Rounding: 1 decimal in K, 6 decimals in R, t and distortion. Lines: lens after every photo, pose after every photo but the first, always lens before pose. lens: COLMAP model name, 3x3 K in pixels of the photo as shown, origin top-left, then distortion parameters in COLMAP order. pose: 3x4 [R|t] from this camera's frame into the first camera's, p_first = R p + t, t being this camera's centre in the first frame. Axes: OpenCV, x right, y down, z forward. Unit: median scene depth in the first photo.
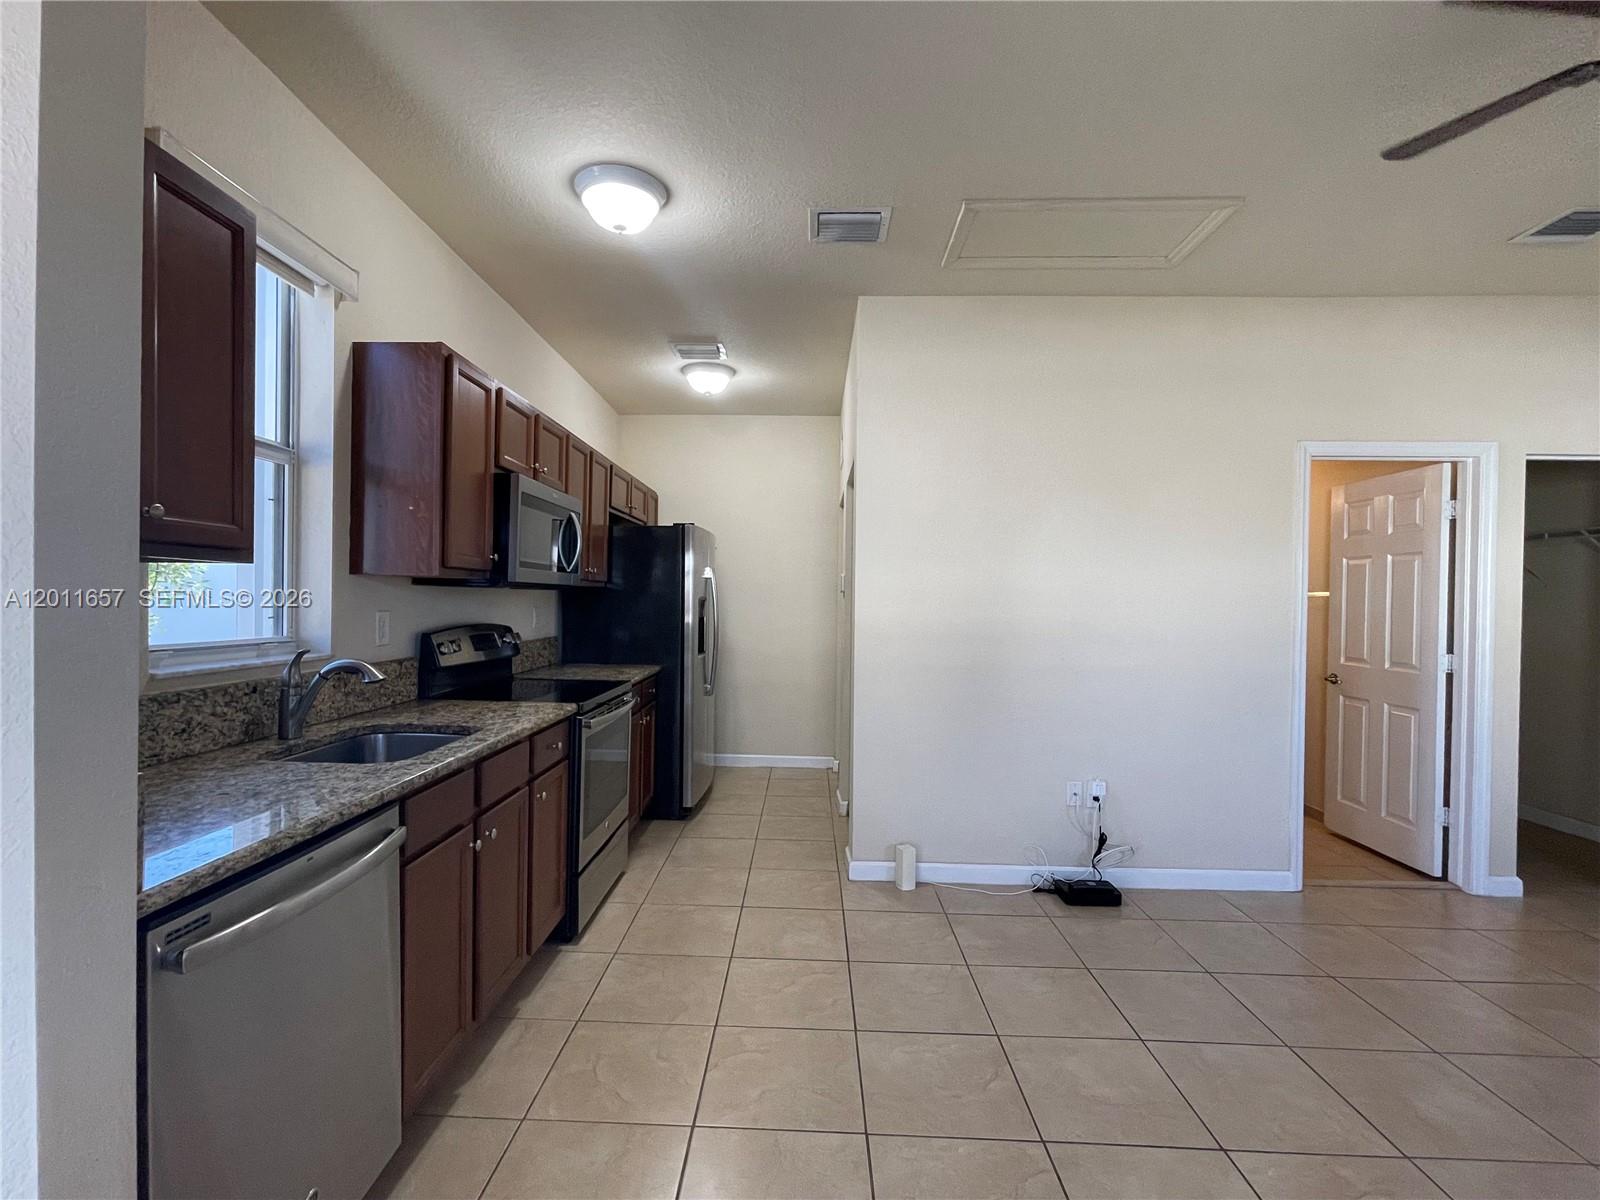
lens RADIAL K [[712.9, 0, 797.2], [0, 712.9, 607.0], [0, 0, 1]] dist [0.015499, 0.000167]
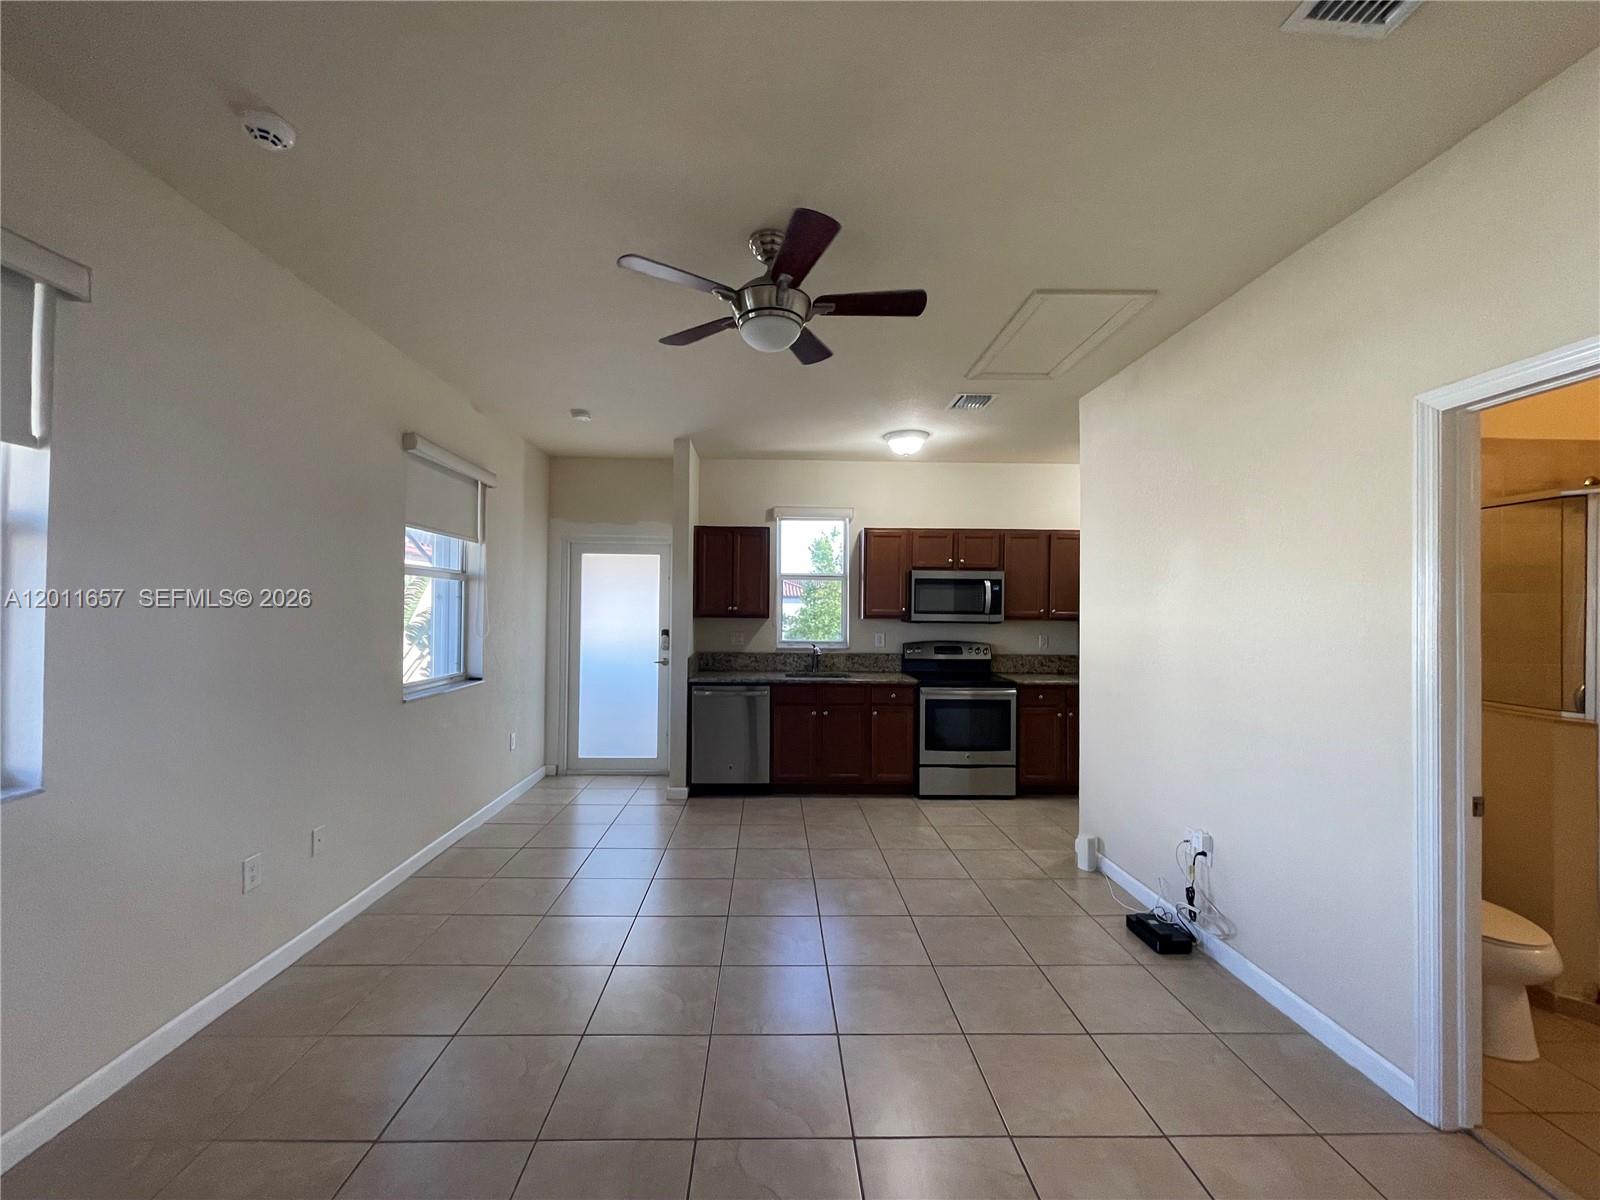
lens RADIAL K [[648.8, 0, 782.0], [0, 648.8, 605.1], [0, 0, 1]] dist [-0.001353, -0.000764]
pose [[0.047615, -0.021065, -0.998644, 1.241167], [-0.013647, 0.999671, -0.021738, -0.027925], [0.998773, 0.014664, 0.047312, 0.417212]]
